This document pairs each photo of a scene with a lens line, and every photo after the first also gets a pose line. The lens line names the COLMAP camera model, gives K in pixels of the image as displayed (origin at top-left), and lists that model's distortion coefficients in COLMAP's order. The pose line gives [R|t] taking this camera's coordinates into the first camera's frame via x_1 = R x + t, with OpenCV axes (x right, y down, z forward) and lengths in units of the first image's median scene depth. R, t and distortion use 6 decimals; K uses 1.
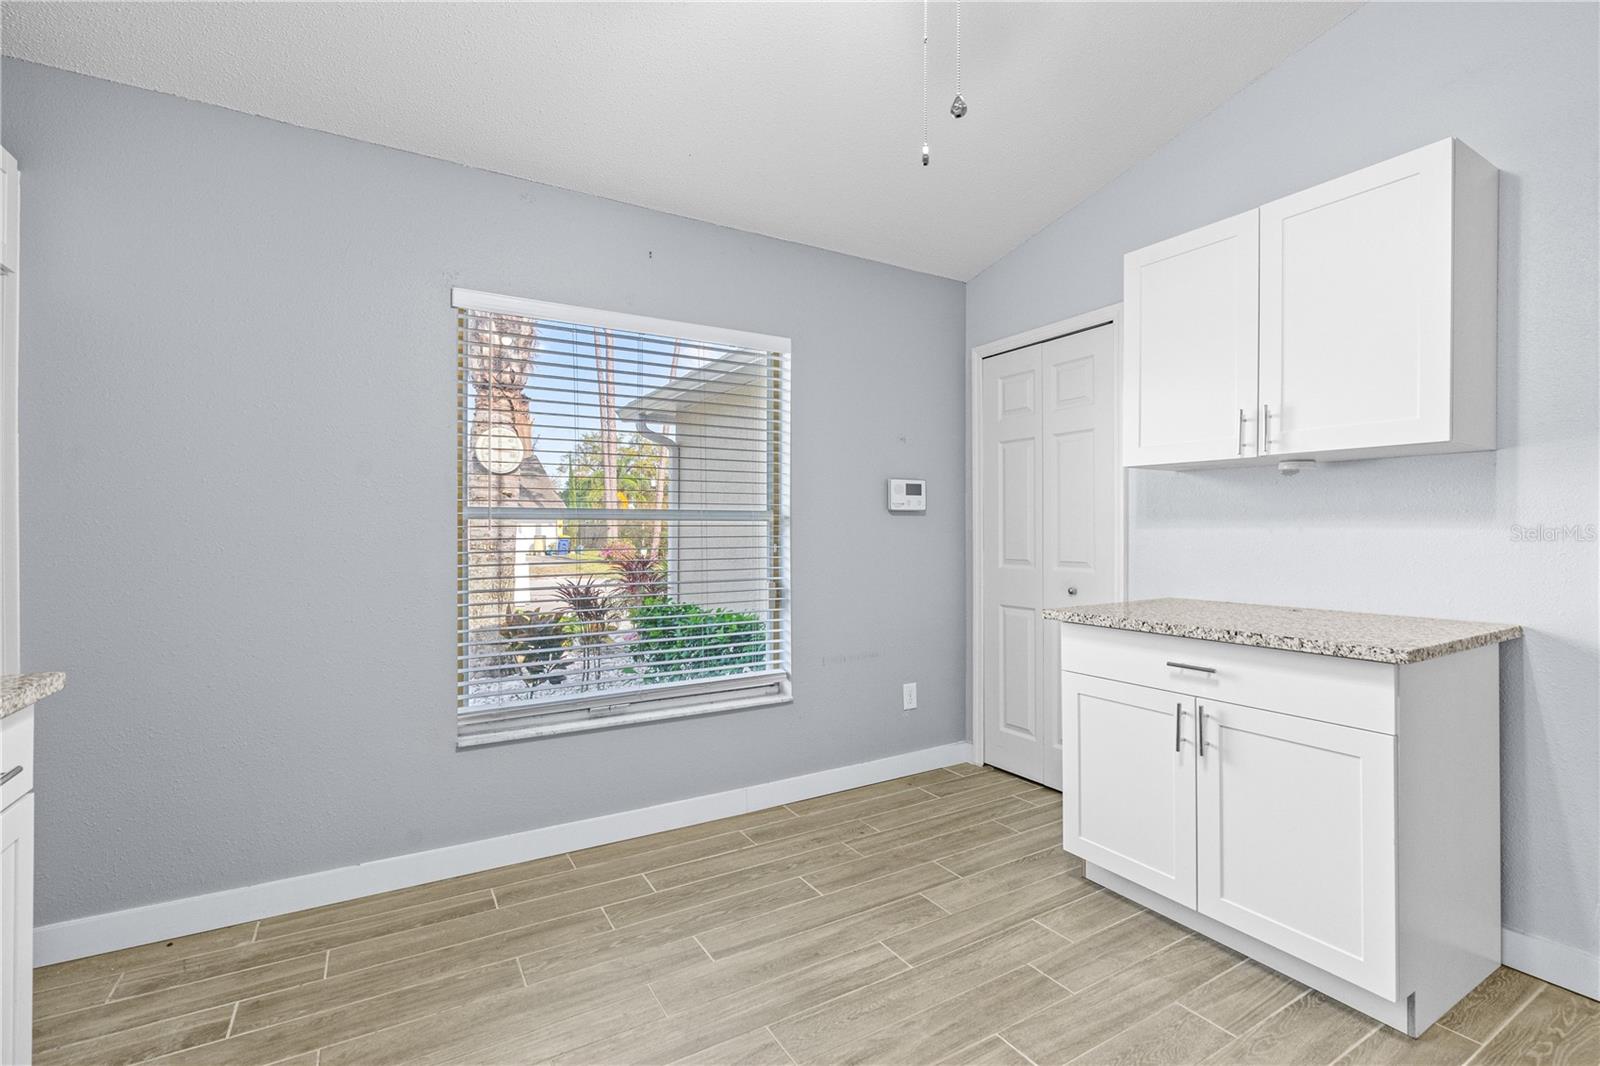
lens RADIAL K [[718.5, 0, 812.9], [0, 718.5, 534.0], [0, 0, 1]] dist [-0.003767, -0.000264]
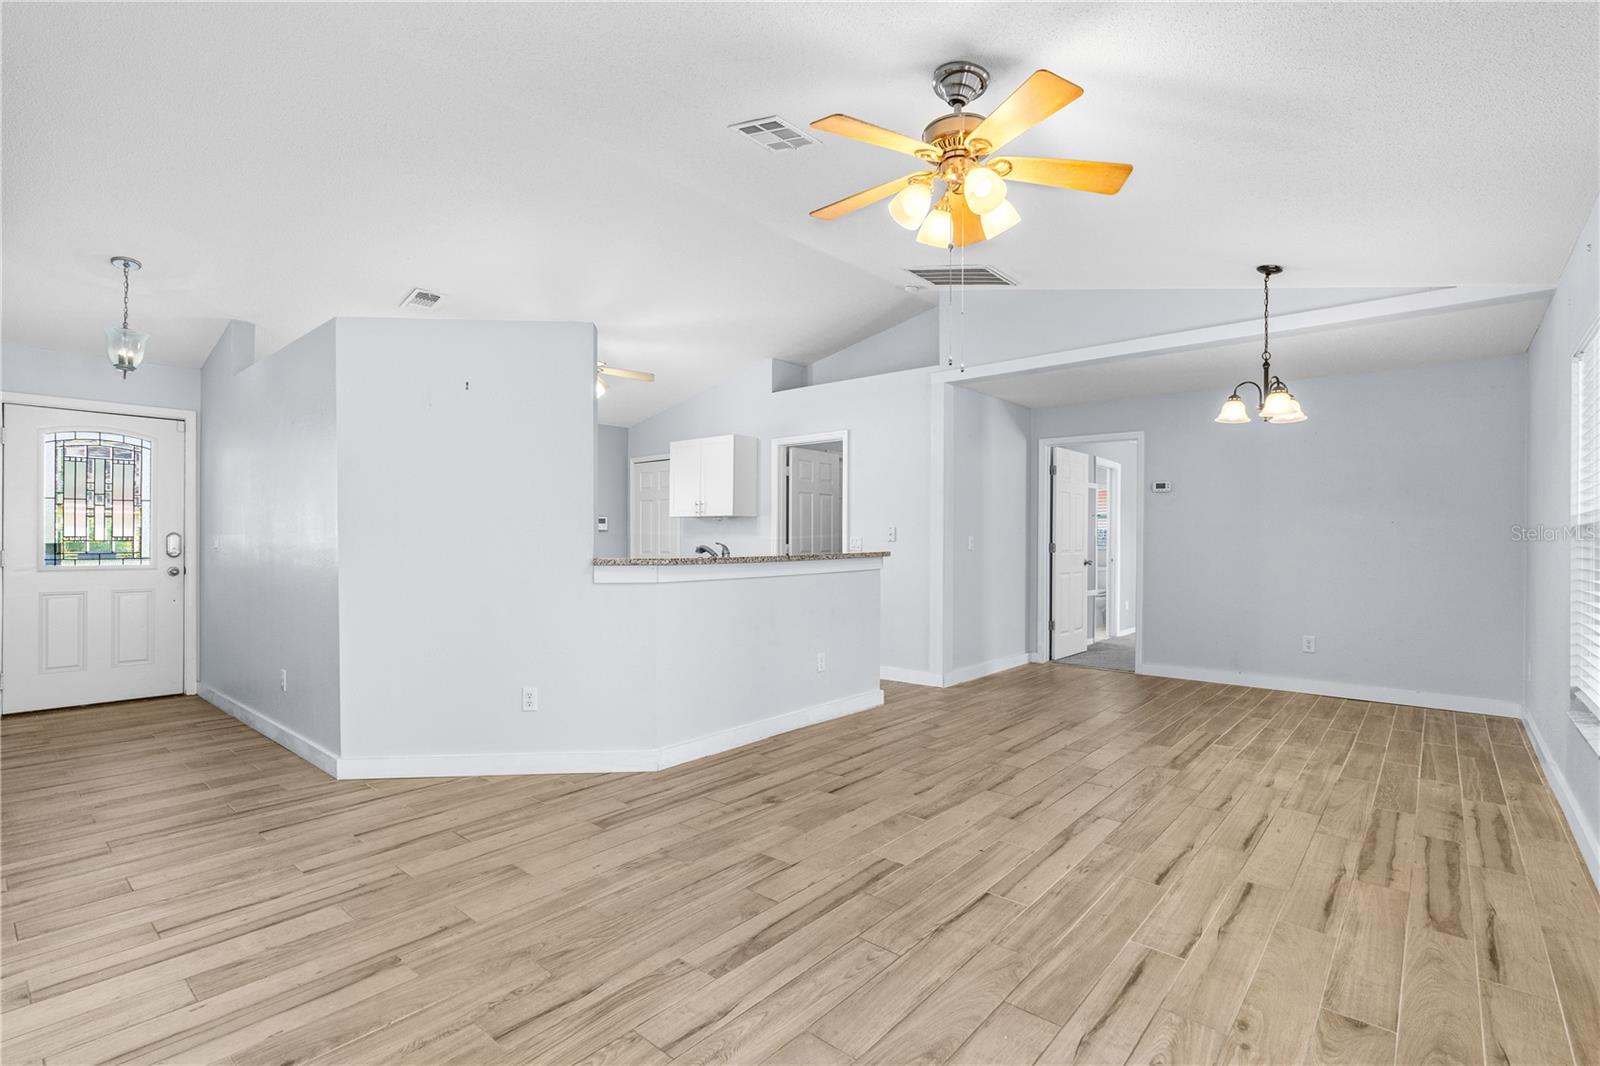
lens RADIAL K [[734.3, 0, 805.2], [0, 734.3, 544.0], [0, 0, 1]] dist [-0.004395, 0.000730]
pose [[0.948519, 0.003586, 0.316700, 0.020451], [-0.003414, 0.999994, -0.001098, 0.015344], [-0.316702, -0.000040, 0.948525, -1.934664]]
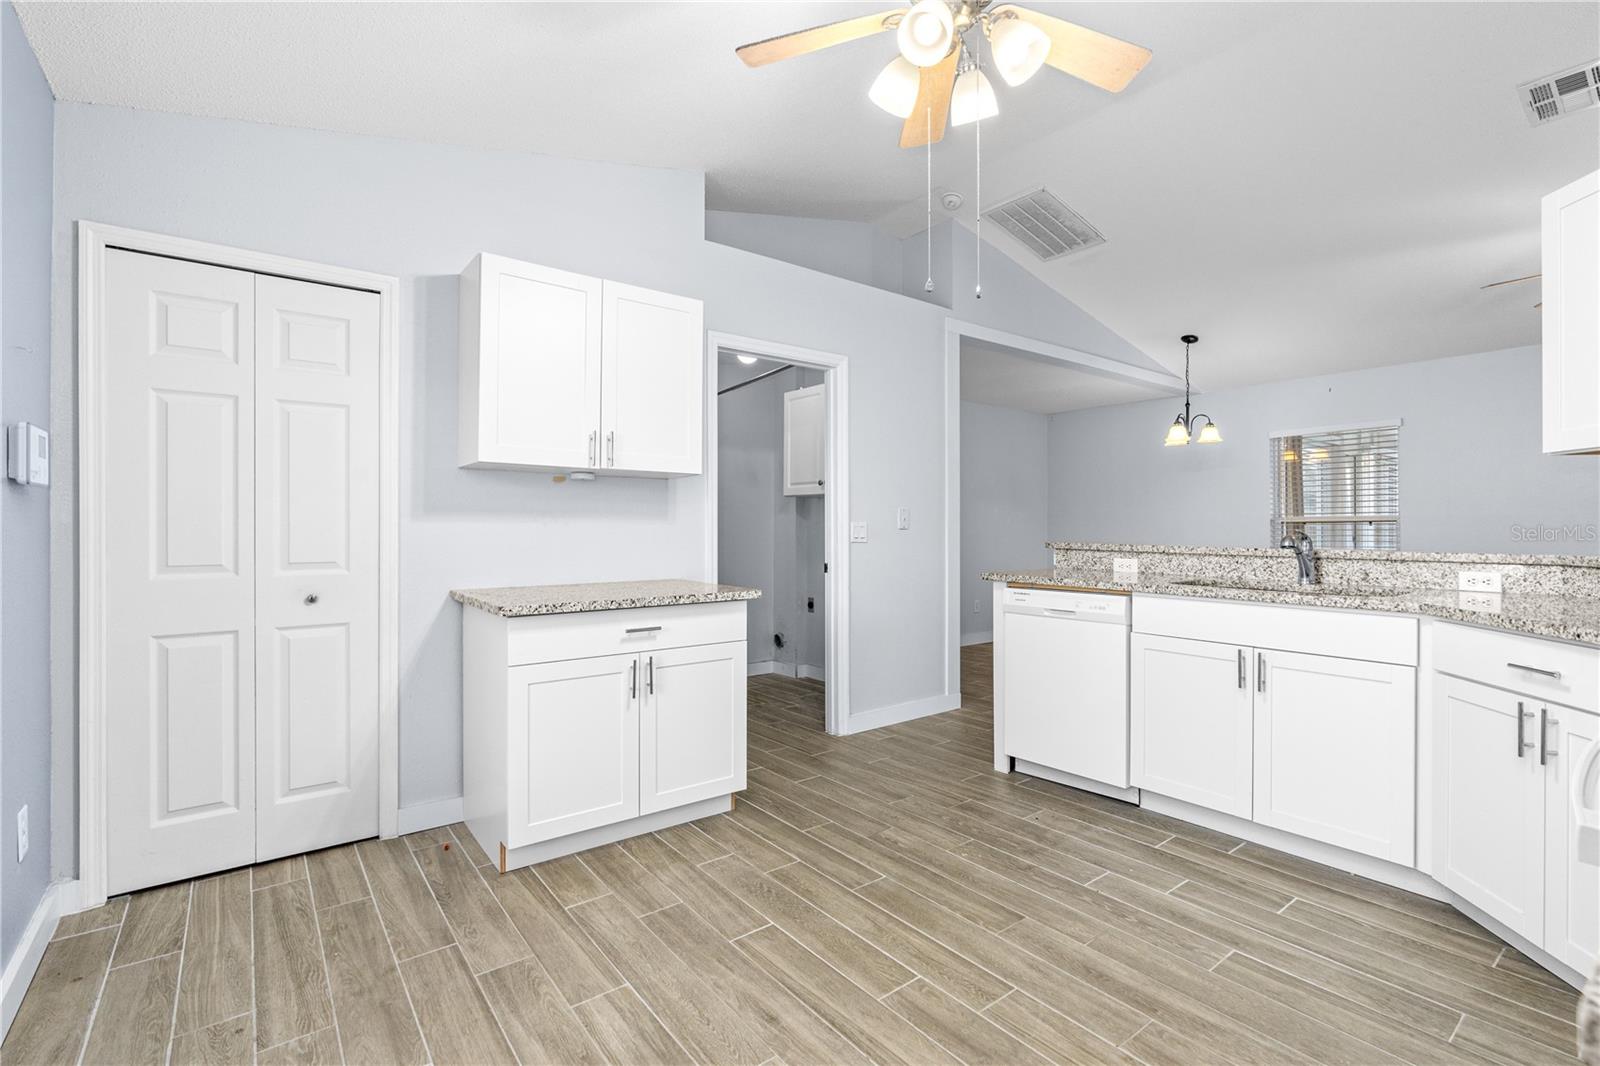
lens RADIAL K [[740.5, 0, 802.3], [0, 740.5, 536.2], [0, 0, 1]] dist [-0.005442, 0.000503]
pose [[-0.115113, -0.009717, 0.993305, -0.655633], [0.002077, 0.999948, 0.010022, 0.002354], [-0.993350, 0.003217, -0.115087, 0.677562]]
